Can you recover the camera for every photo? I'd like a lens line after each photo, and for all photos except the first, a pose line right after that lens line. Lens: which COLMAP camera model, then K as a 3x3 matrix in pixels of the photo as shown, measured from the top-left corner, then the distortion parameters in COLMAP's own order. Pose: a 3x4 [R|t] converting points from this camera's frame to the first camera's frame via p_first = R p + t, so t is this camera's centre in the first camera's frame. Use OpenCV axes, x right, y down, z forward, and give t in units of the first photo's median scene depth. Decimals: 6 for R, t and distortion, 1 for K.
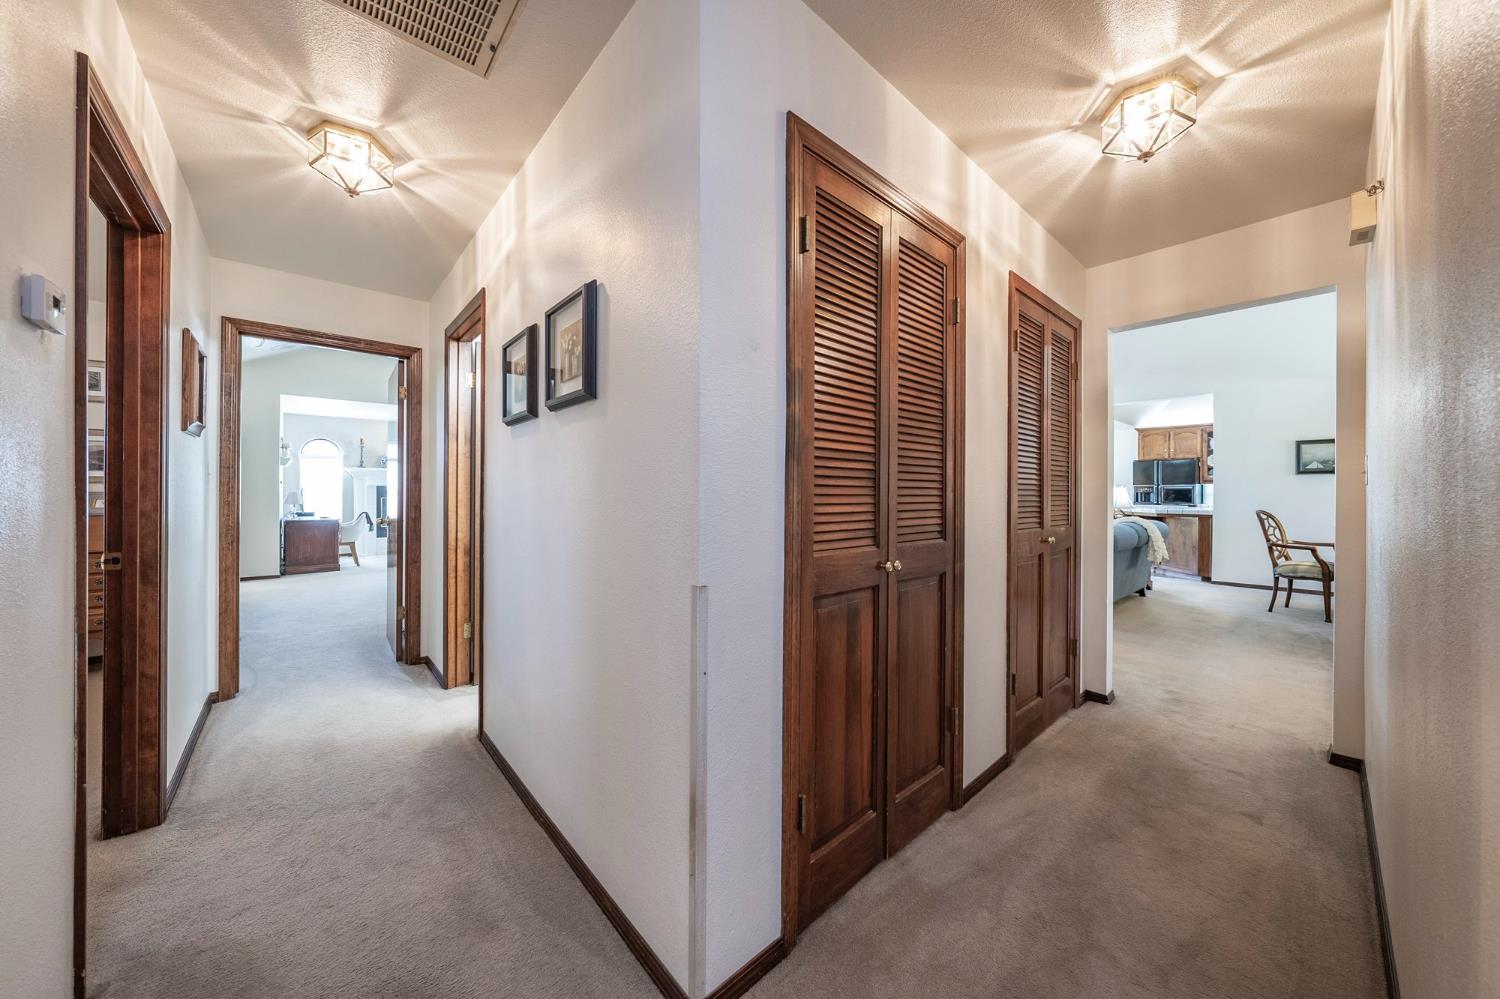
lens RADIAL K [[520.1, 0, 750.2], [0, 520.1, 496.0], [0, 0, 1]] dist [0.000271, 0.000004]
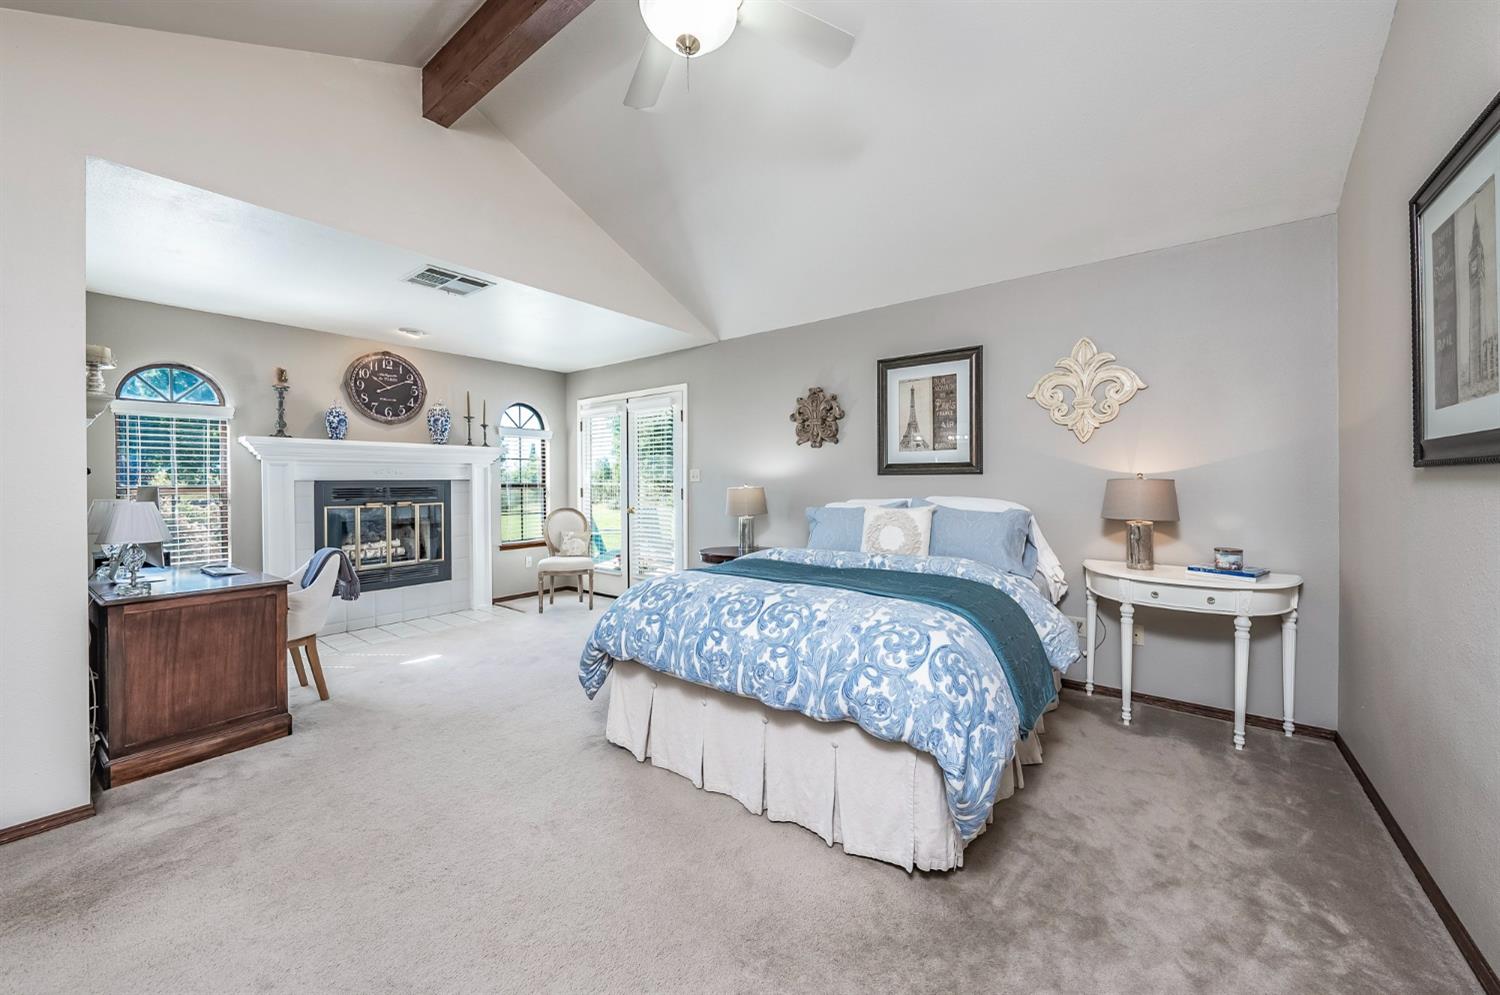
lens RADIAL K [[553.2, 0, 752.0], [0, 553.2, 486.8], [0, 0, 1]] dist [0.000341, 0.000001]
pose [[0.980328, -0.005656, 0.197295, -0.567857], [0.005031, 0.999981, 0.003666, -0.016534], [-0.197311, -0.002601, 0.980337, 0.591104]]
